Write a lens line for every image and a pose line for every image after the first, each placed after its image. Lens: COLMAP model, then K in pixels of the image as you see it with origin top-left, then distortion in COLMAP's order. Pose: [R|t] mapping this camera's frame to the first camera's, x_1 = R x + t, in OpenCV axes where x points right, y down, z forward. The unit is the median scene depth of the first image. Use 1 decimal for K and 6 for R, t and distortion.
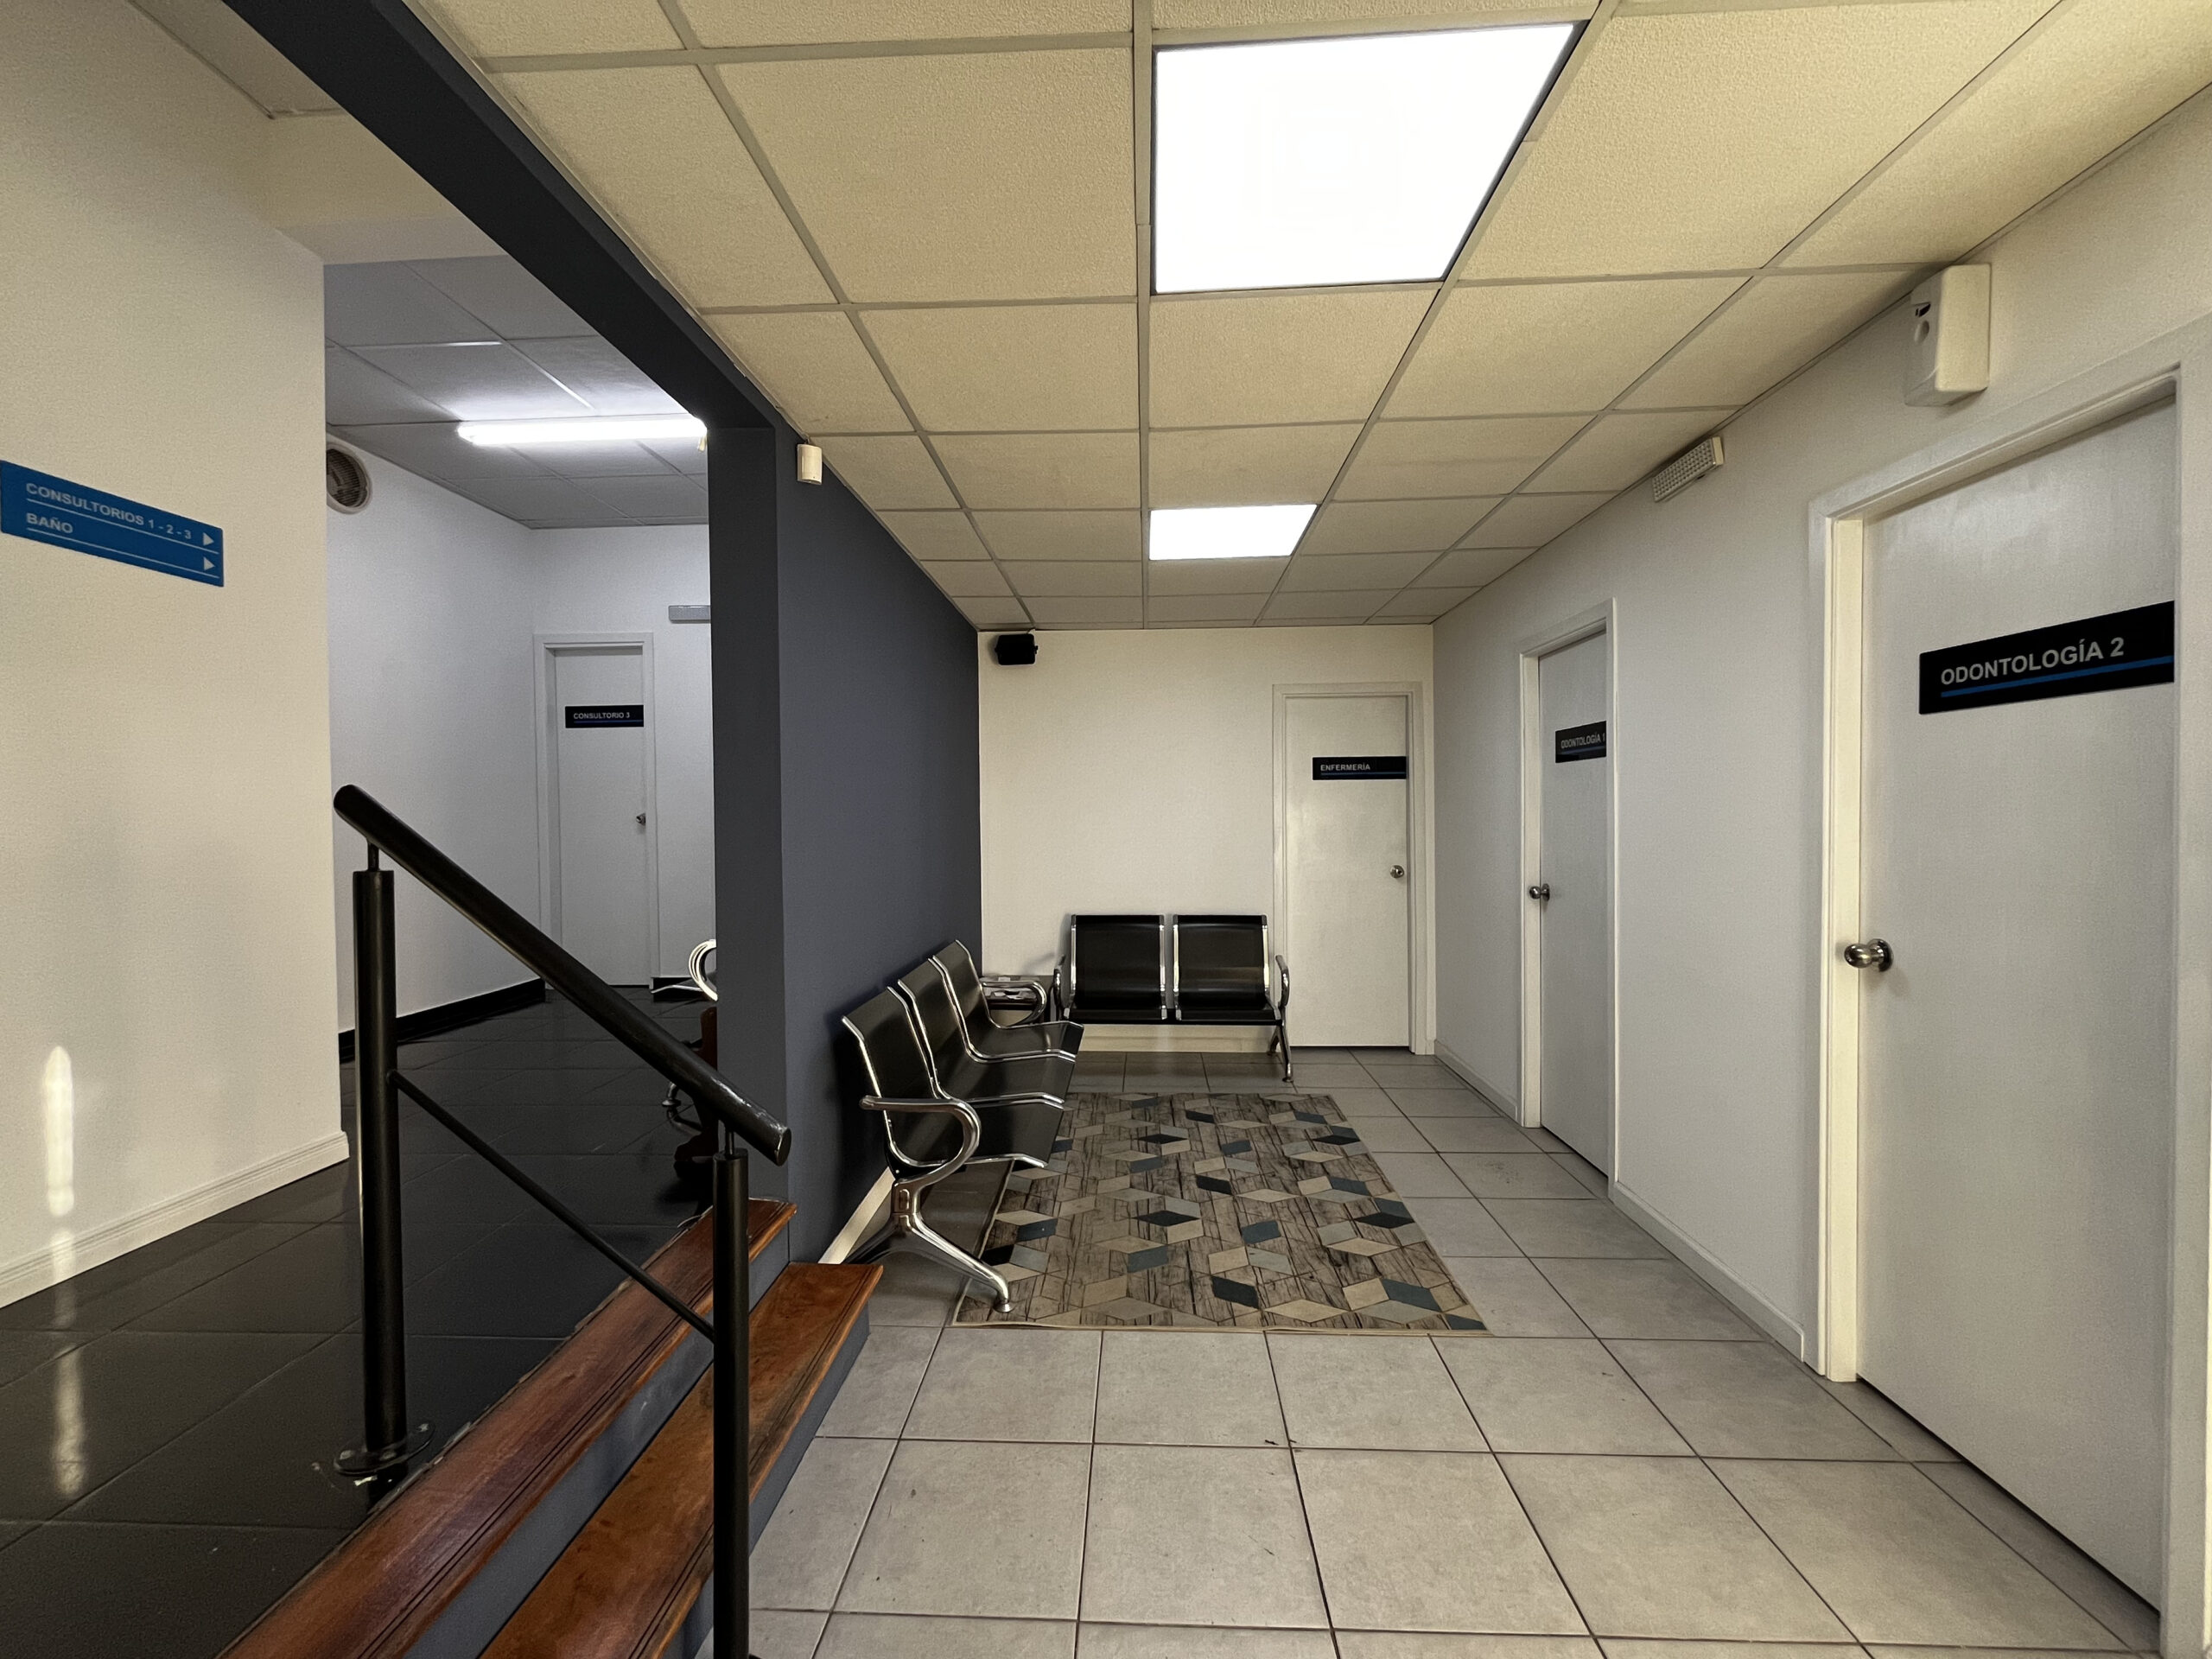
lens RADIAL K [[891.7, 0, 1104.9], [0, 891.7, 826.9], [0, 0, 1]] dist [-0.006336, -0.000005]
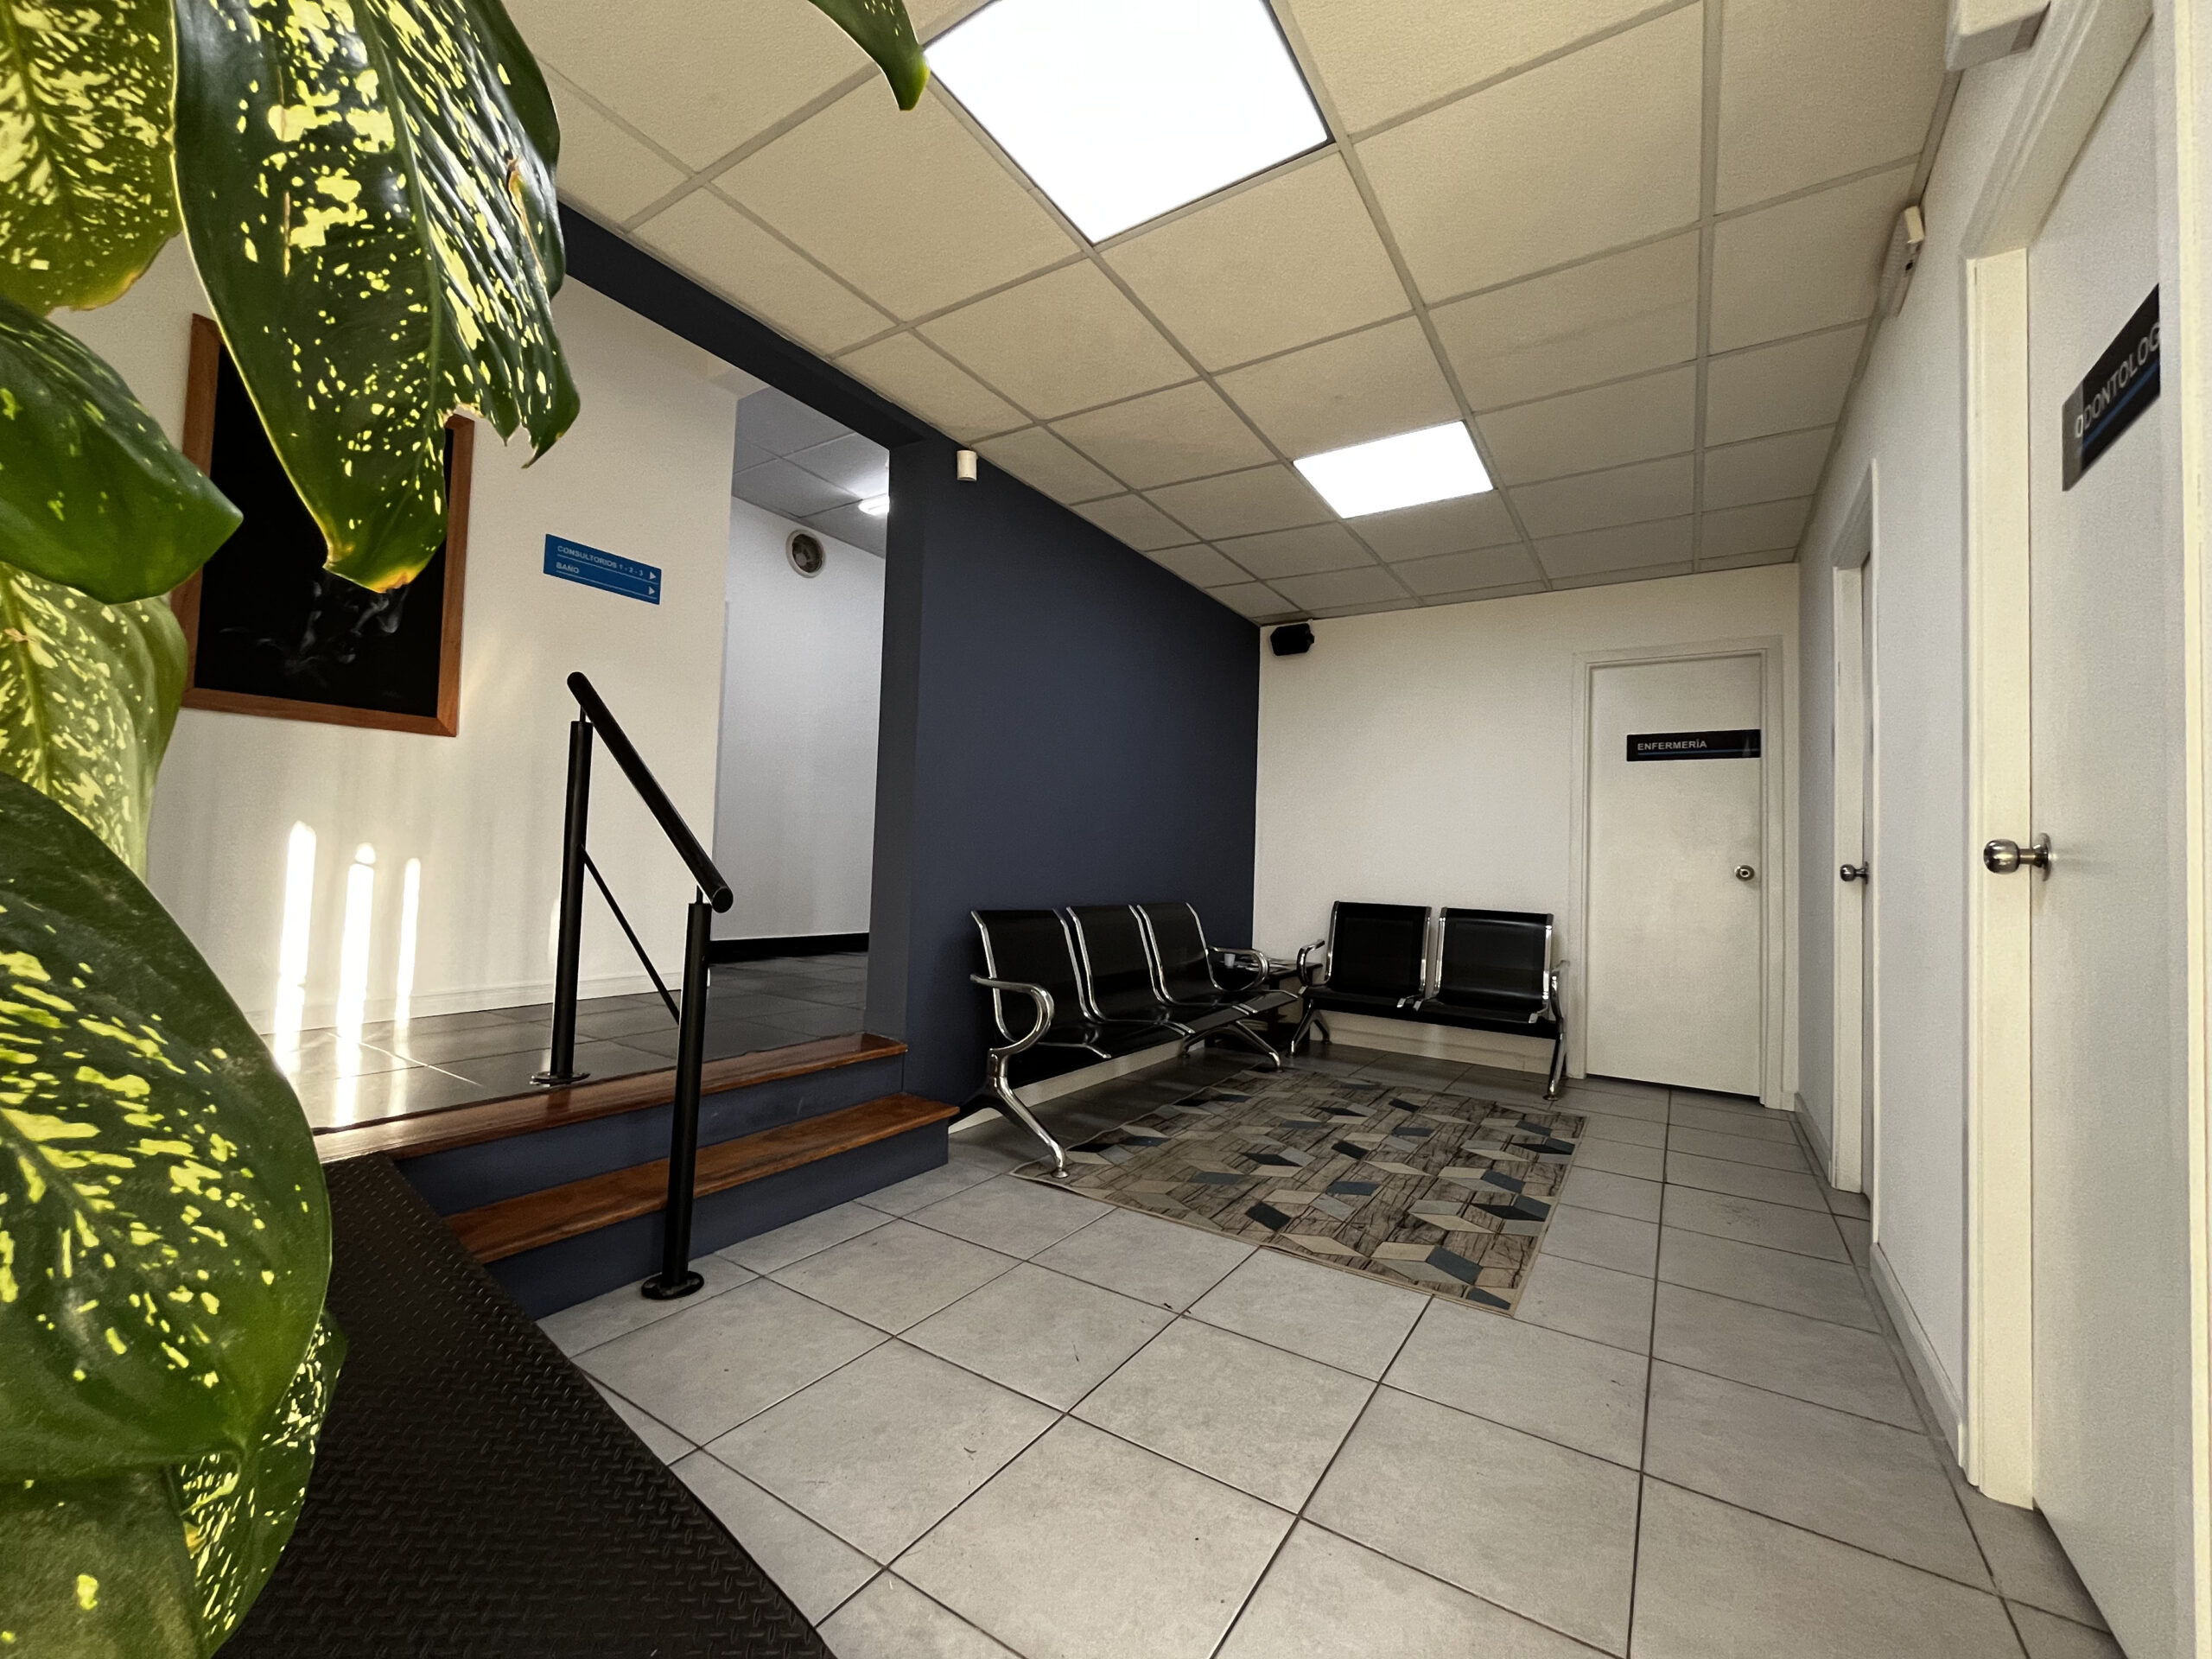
lens RADIAL K [[891.7, 0, 1101.9], [0, 891.7, 826.6], [0, 0, 1]] dist [-0.006336, -0.000005]
pose [[0.861003, 0.019011, -0.508245, 0.389121], [-0.050002, 0.997624, -0.047391, 0.124004], [0.506137, 0.066217, 0.859908, 0.033249]]
